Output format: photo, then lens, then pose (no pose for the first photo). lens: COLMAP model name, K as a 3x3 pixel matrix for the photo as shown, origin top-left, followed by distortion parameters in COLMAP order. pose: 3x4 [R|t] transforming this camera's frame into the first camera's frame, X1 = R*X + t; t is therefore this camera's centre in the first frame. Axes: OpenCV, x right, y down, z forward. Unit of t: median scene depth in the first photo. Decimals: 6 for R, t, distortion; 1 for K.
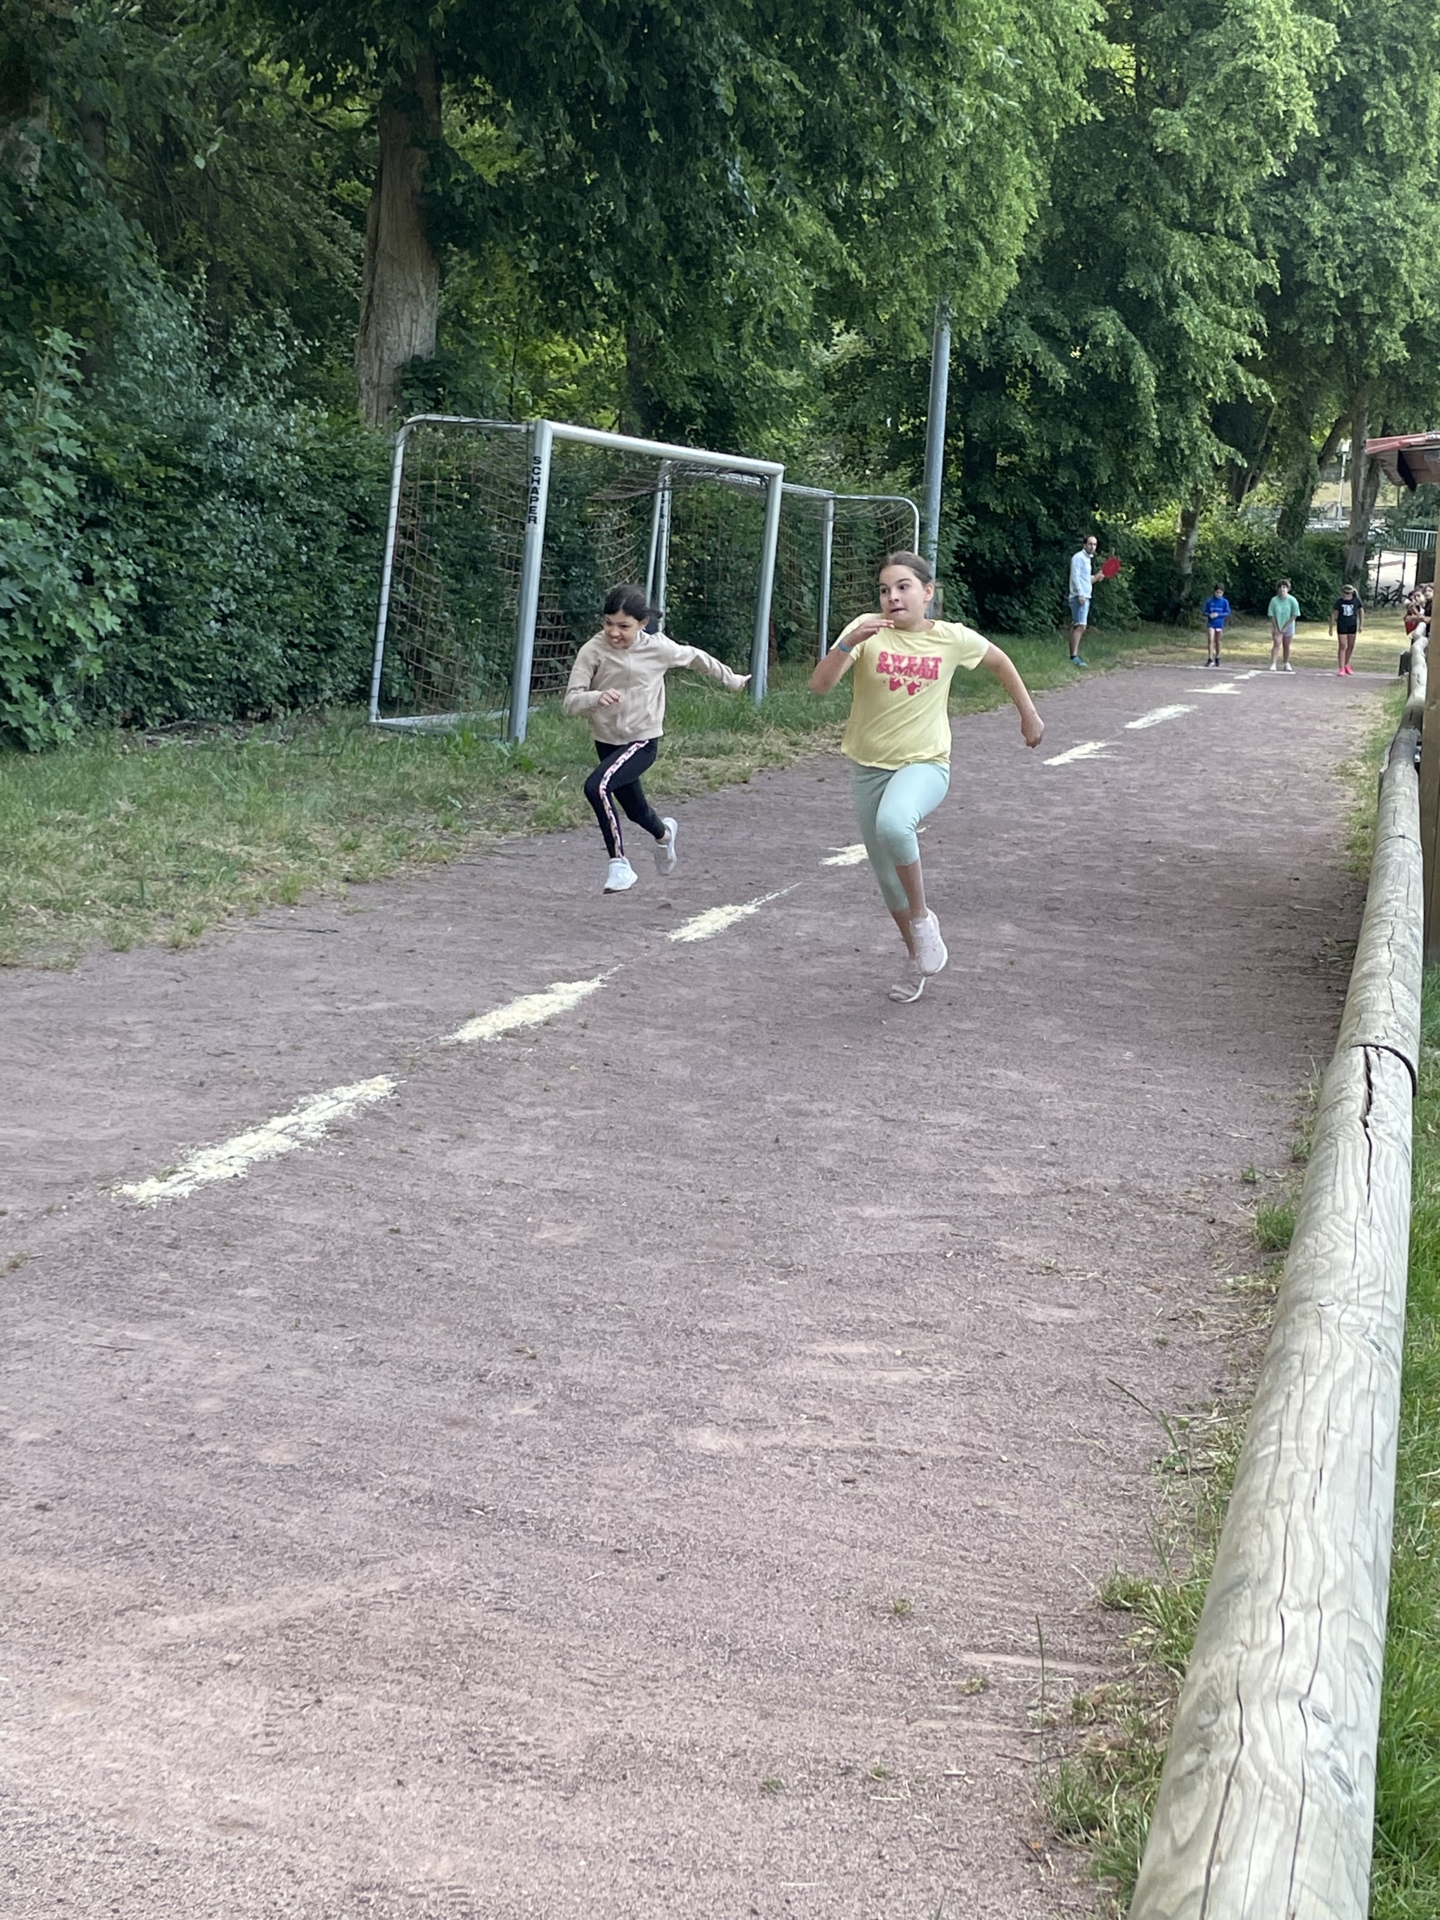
lens RADIAL K [[2601.0, 0, 718.9], [0, 2601.0, 946.9], [0, 0, 1]] dist [0.113599, 0.000000]
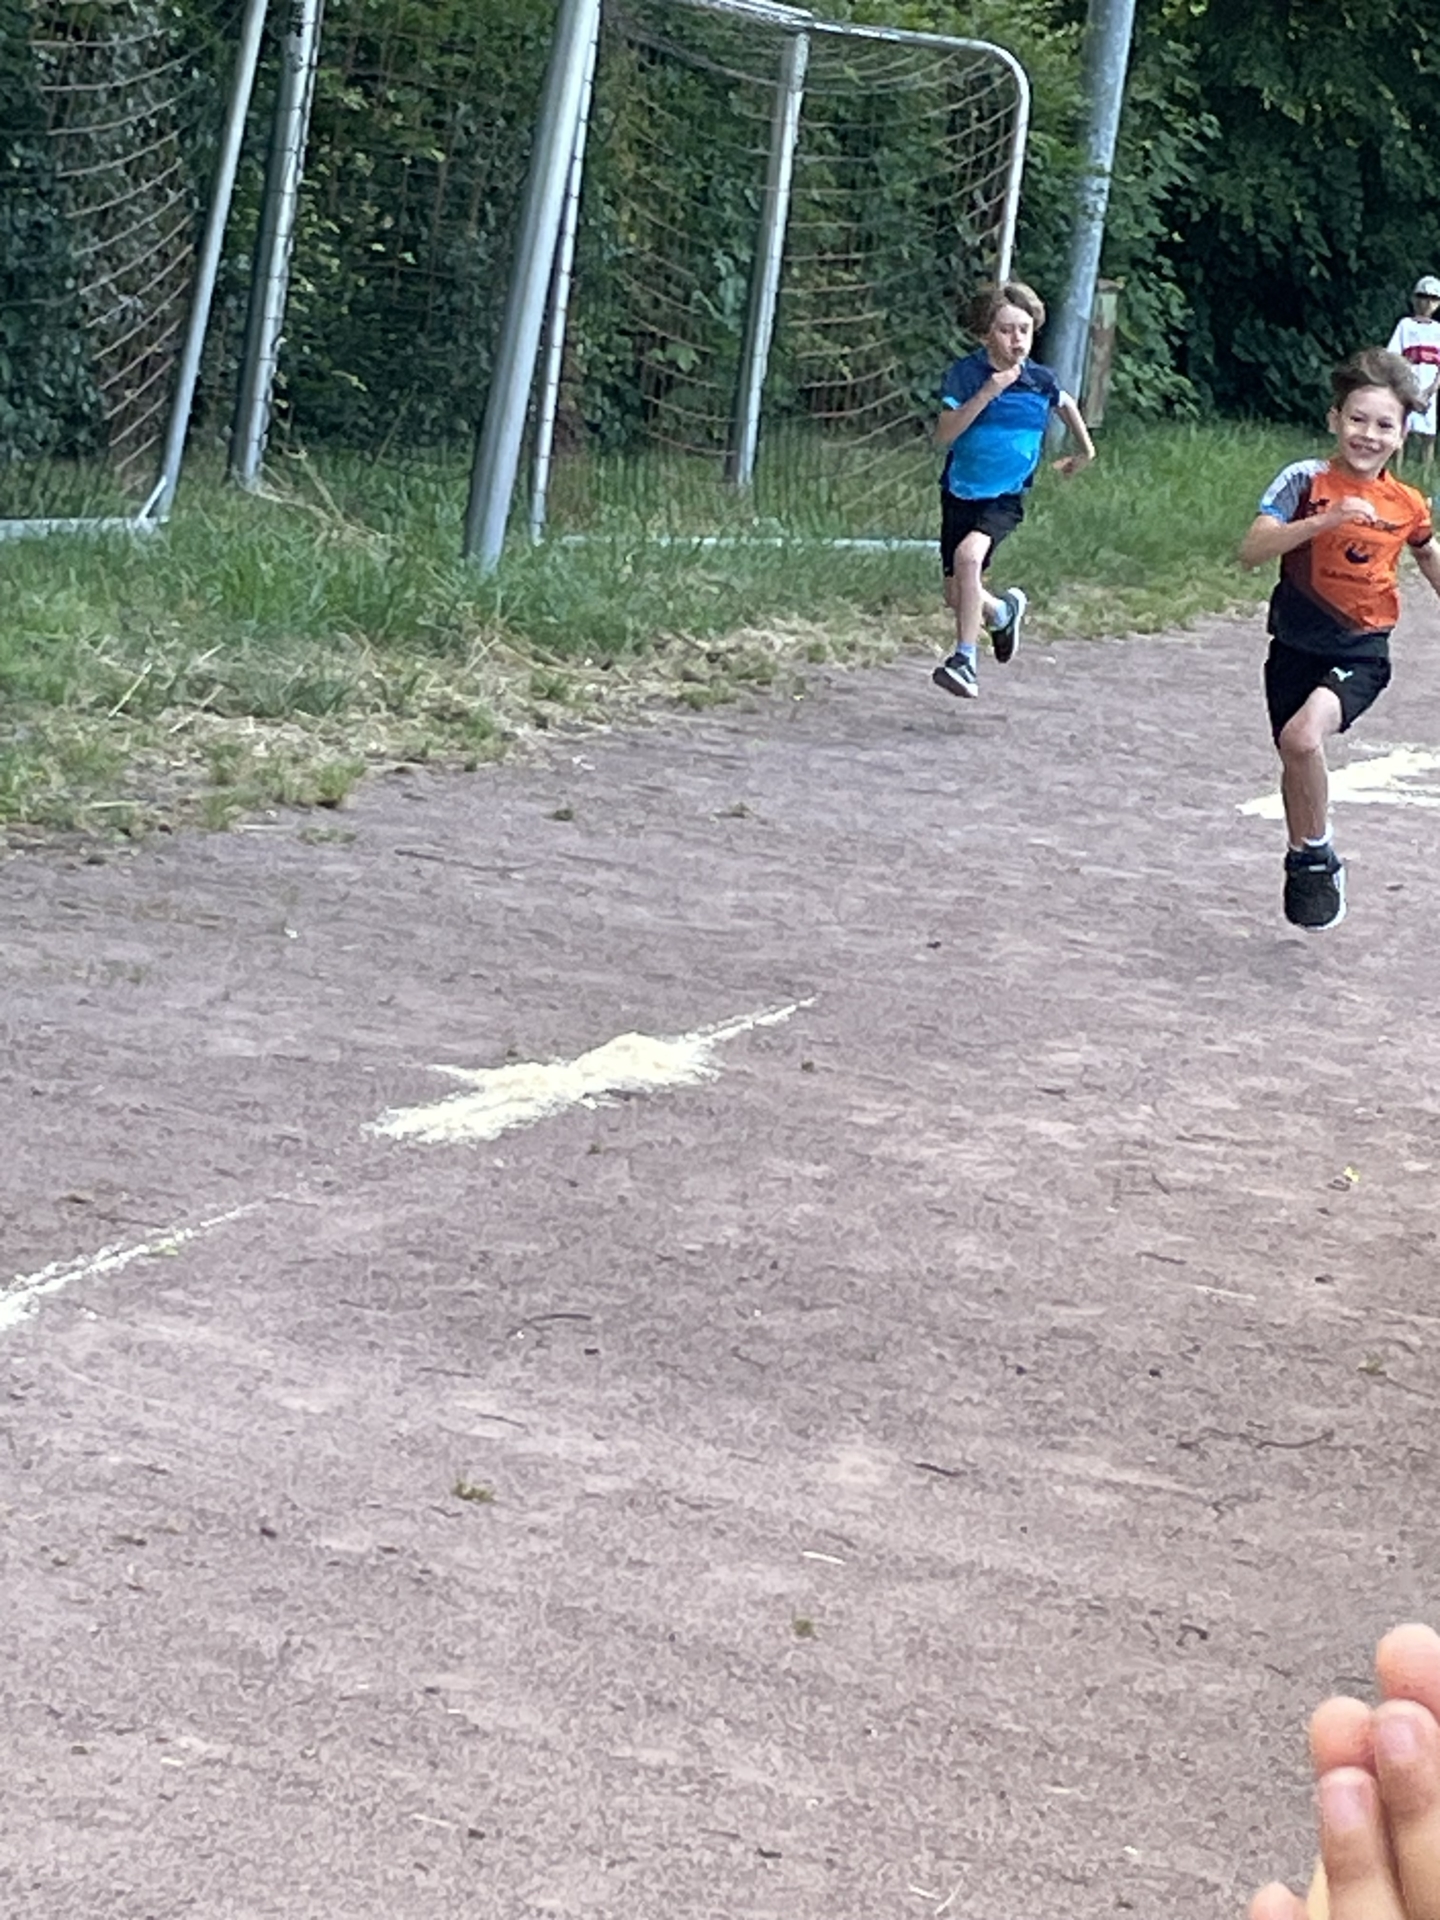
lens RADIAL K [[6256.3, 0, 724.2], [0, 6256.3, 962.8], [0, 0, 1]] dist [0.056792, 0.000000]
pose [[0.996282, 0.084353, 0.017537, 0.059194], [-0.083917, 0.996178, -0.024255, -0.033131], [-0.019516, 0.022693, 0.999552, 0.222833]]
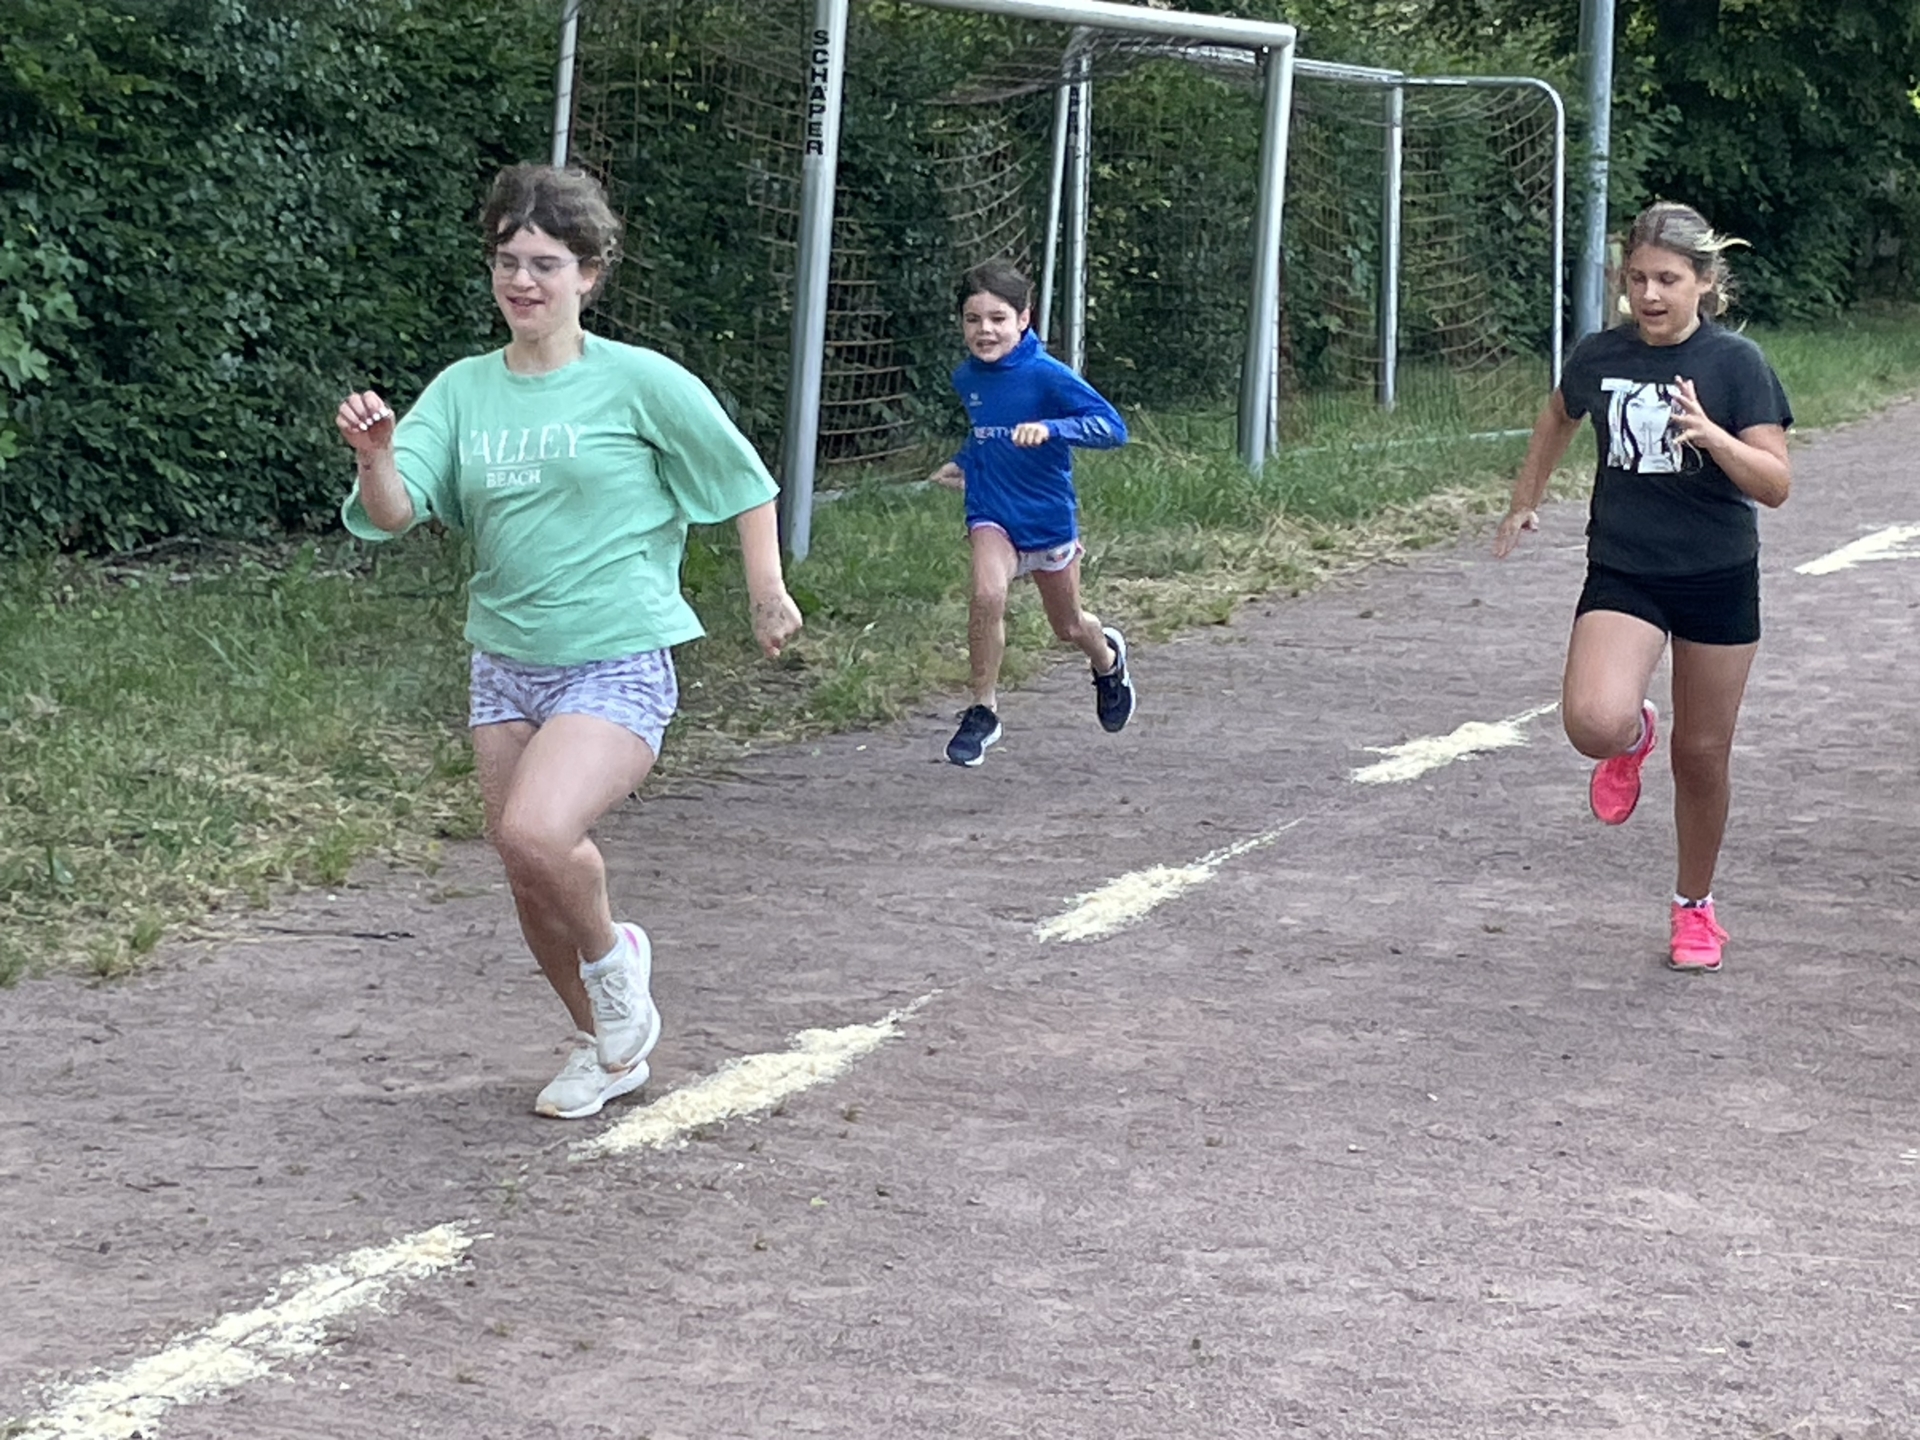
lens RADIAL K [[4797.4, 0, 886.1], [0, 4797.4, 744.1], [0, 0, 1]] dist [0.136963, 0.000000]
pose [[0.997072, -0.023053, -0.072904, 0.015548], [0.020425, 0.999122, -0.036586, -0.004895], [0.073684, 0.034989, 0.996668, 0.021325]]
